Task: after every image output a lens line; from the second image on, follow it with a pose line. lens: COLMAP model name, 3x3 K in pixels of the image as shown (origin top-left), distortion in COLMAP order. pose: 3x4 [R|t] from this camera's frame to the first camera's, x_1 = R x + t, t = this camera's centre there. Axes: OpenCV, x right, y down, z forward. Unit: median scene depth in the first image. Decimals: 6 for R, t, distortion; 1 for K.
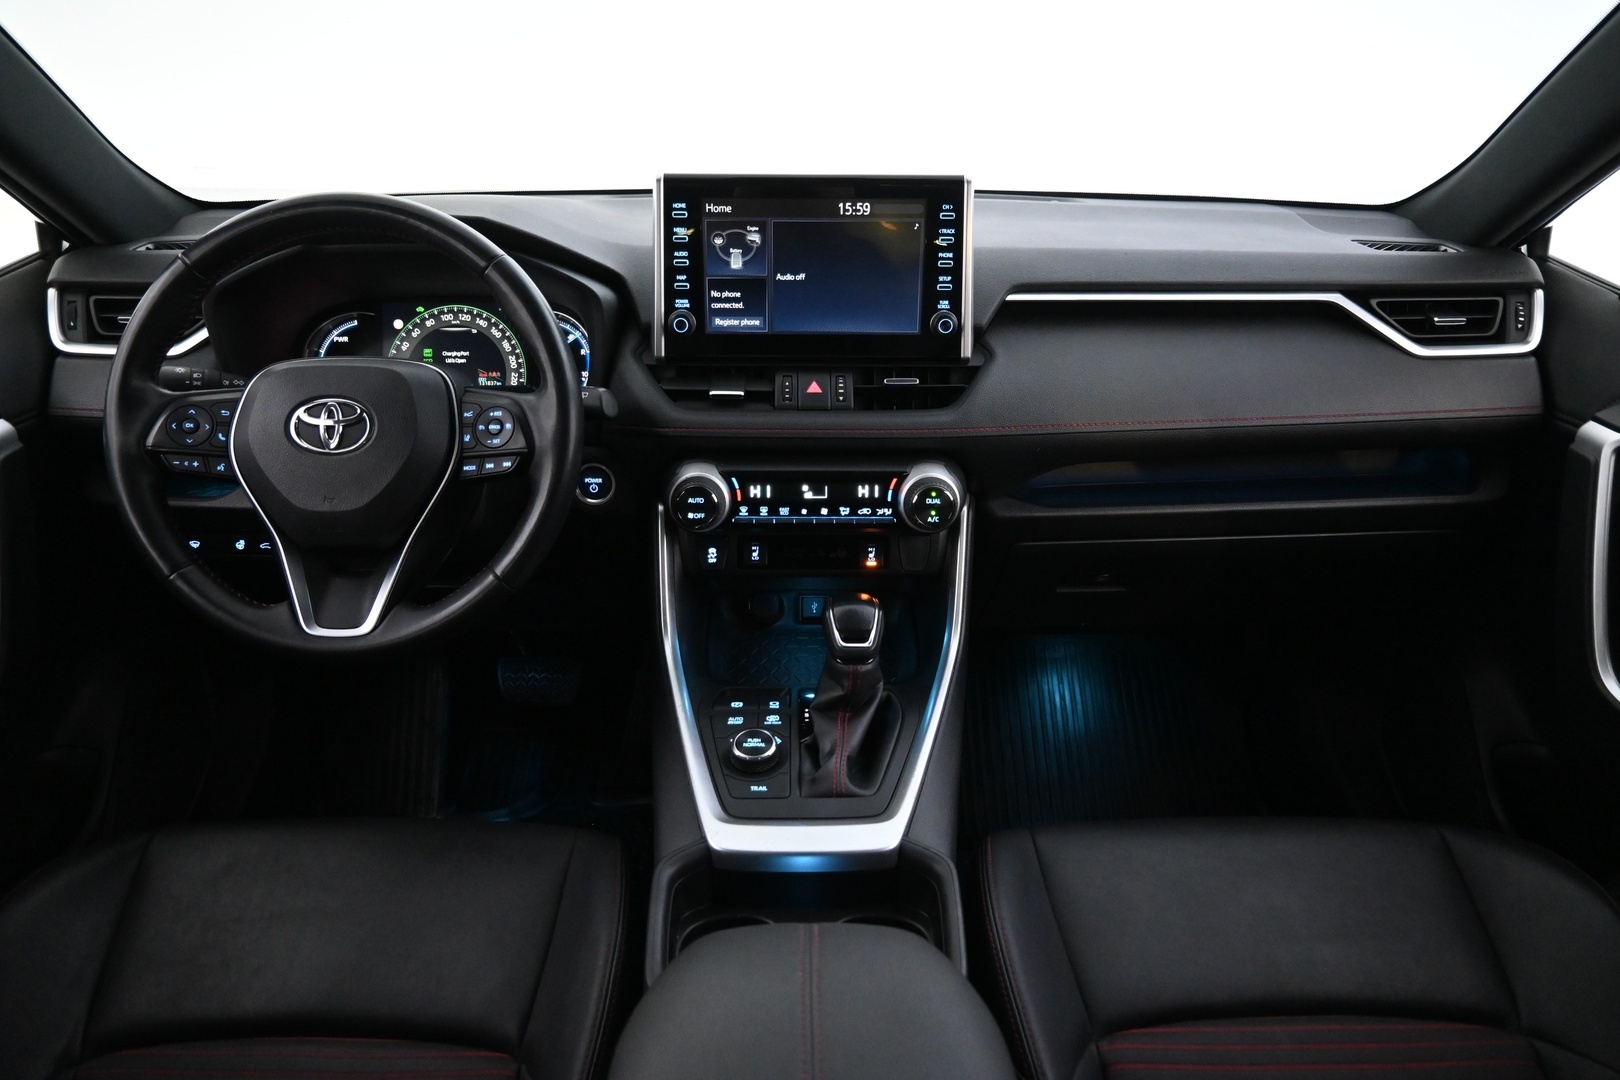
lens RADIAL K [[1068.1, 0, 809.8], [0, 1068.1, 537.9], [0, 0, 1]] dist [0.001235, 0.000558]
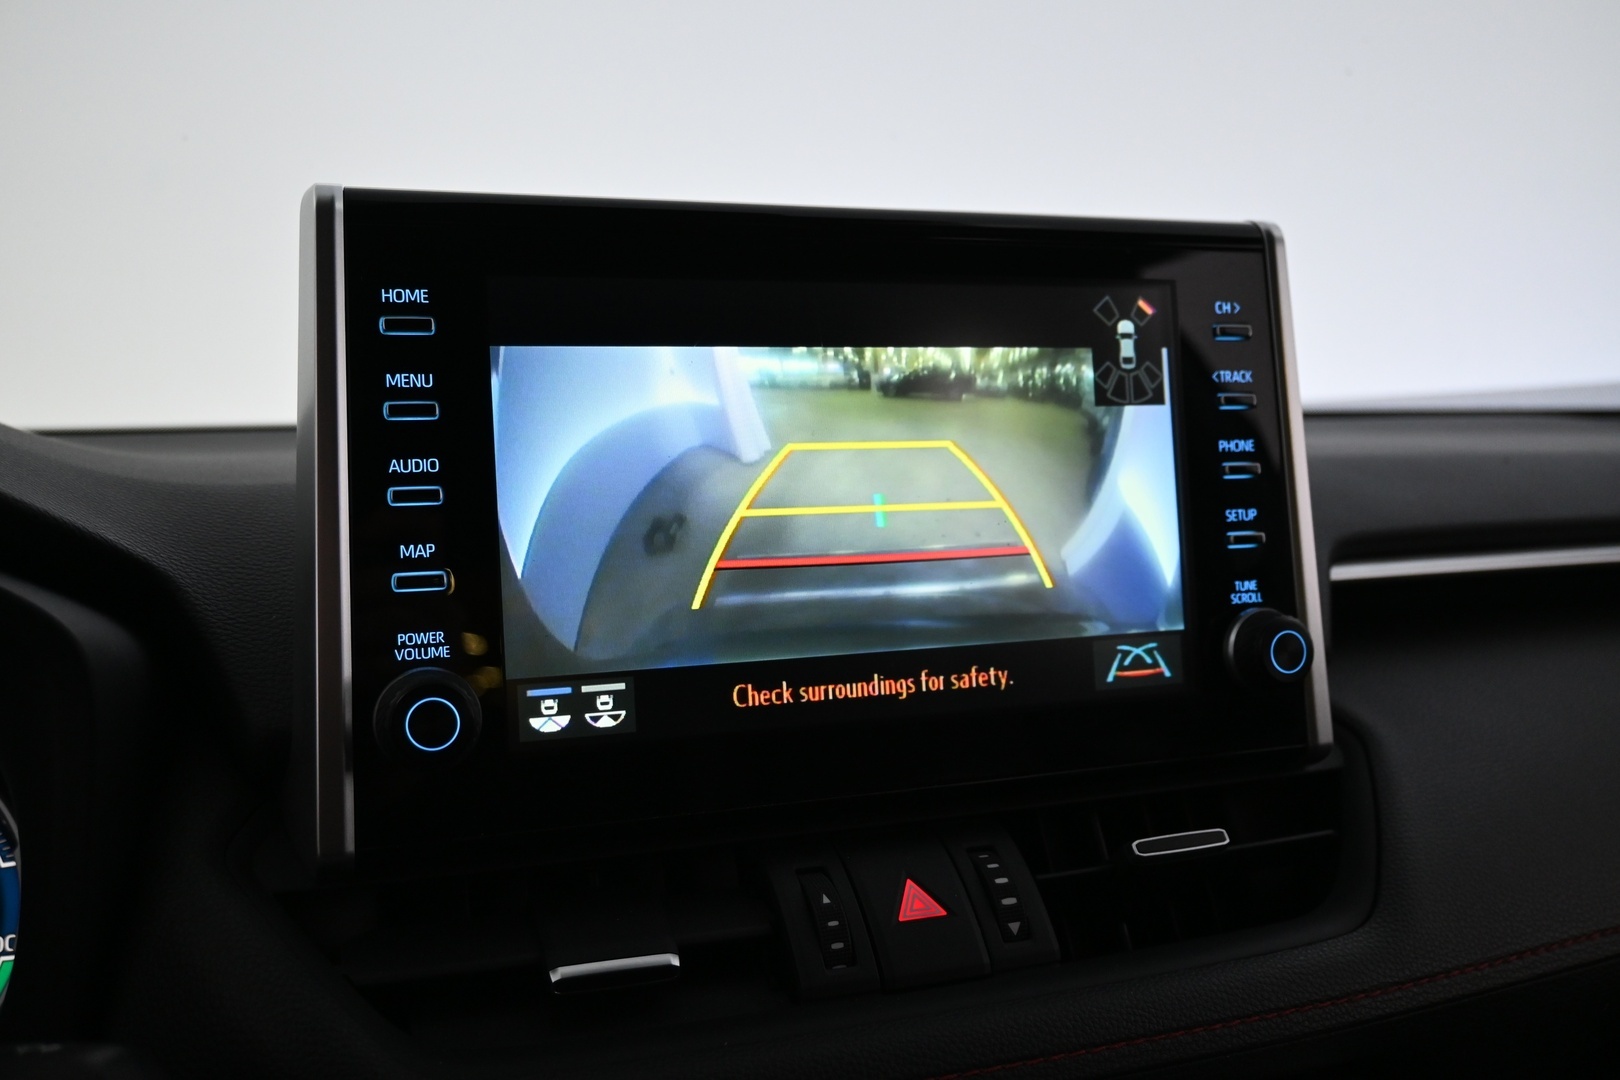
lens RADIAL K [[1445.3, 0, 809.6], [0, 1445.3, 542.3], [0, 0, 1]] dist [-0.007771, -0.000964]
pose [[0.944819, -0.049323, 0.323858, -0.144198], [0.152393, 0.941294, -0.301234, -0.121572], [-0.289988, 0.333966, 0.896869, 0.645261]]
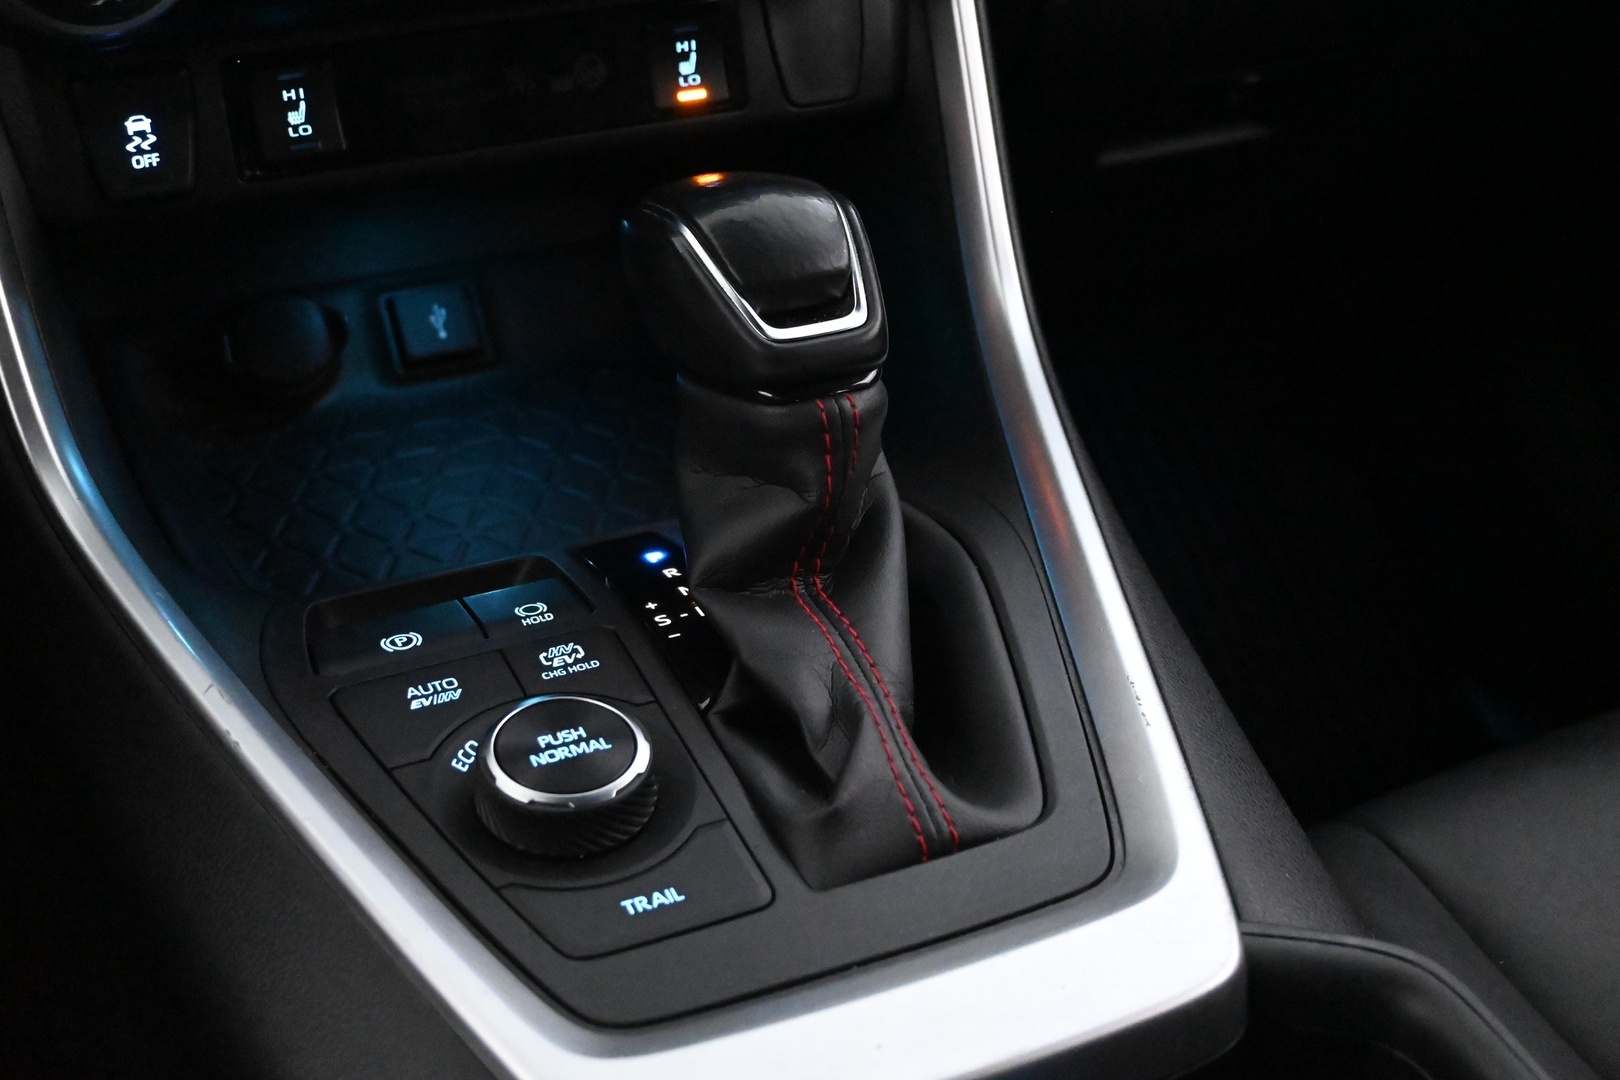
lens RADIAL K [[2346.8, 0, 810.5], [0, 2346.8, 546.7], [0, 0, 1]] dist [-0.009721, 0.000000]
pose [[0.913558, -0.202937, 0.352460, -0.172108], [0.169781, 0.977786, 0.122919, 0.074594], [-0.369576, -0.052453, 0.927719, 0.398217]]
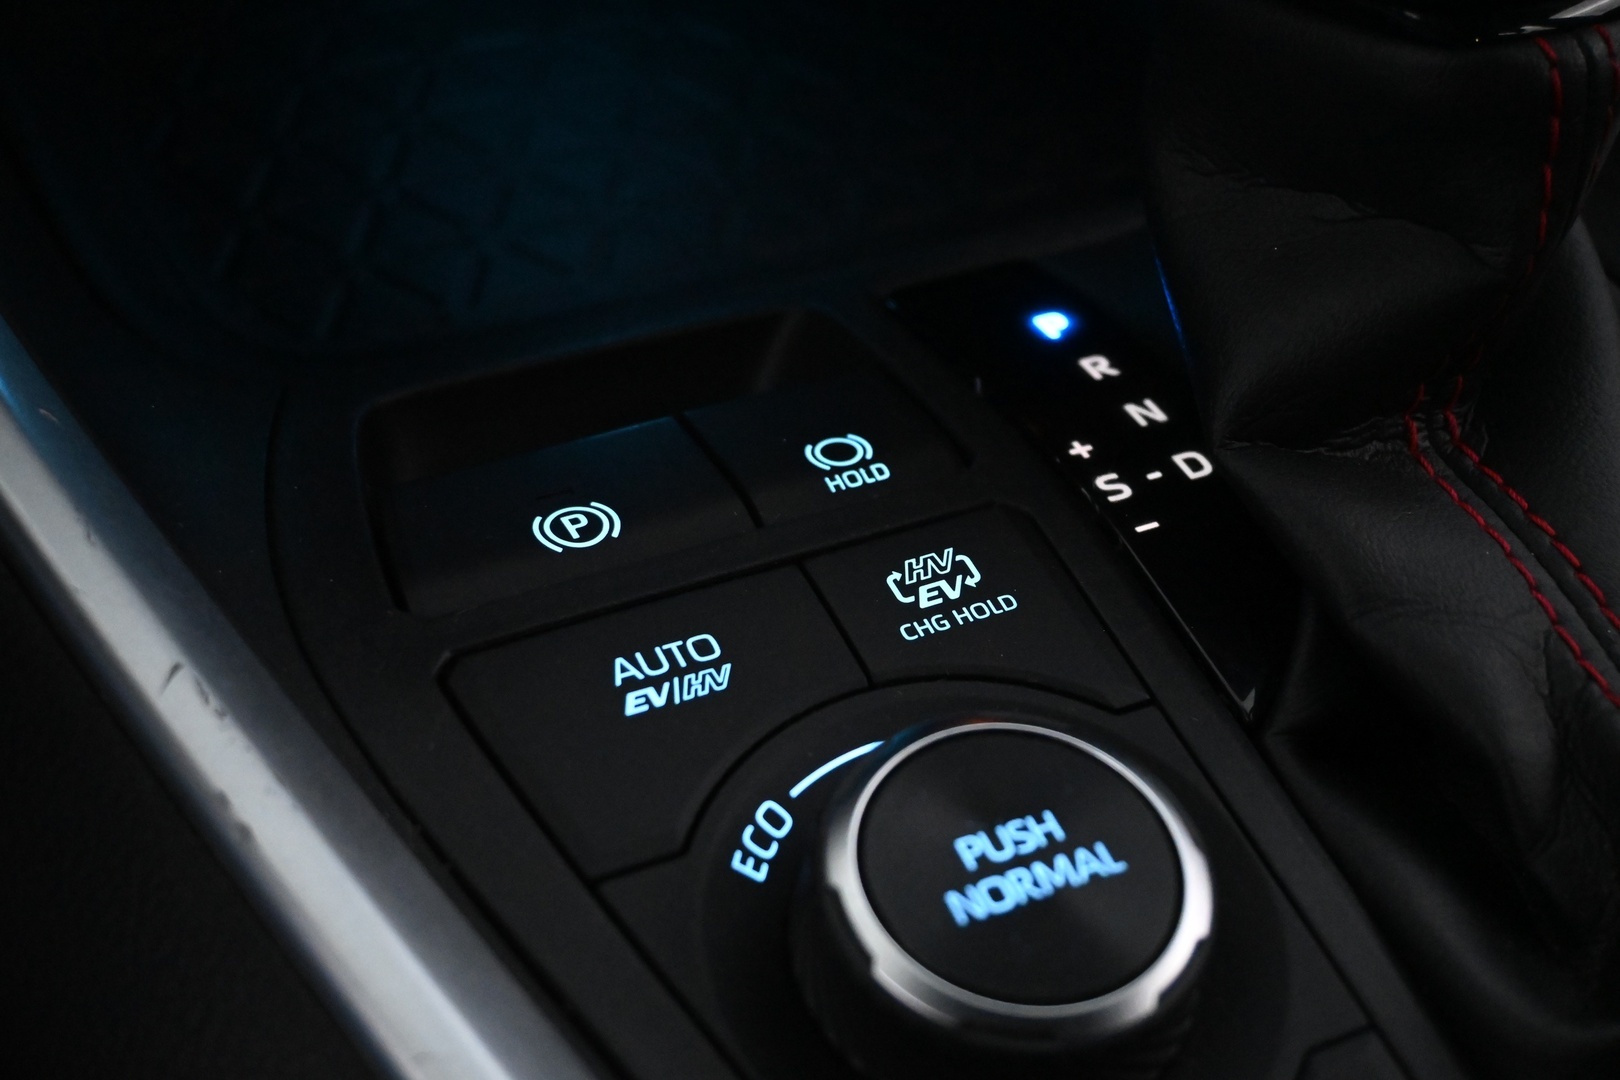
lens RADIAL K [[2465.5, 0, 799.5], [0, 2465.5, 534.4], [0, 0, 1]] dist [0.045839, 0.000000]
pose [[0.908472, -0.232571, 0.347261, -0.140354], [0.121156, 0.941742, 0.313755, 0.066985], [-0.400001, -0.242965, 0.883724, 0.709214]]
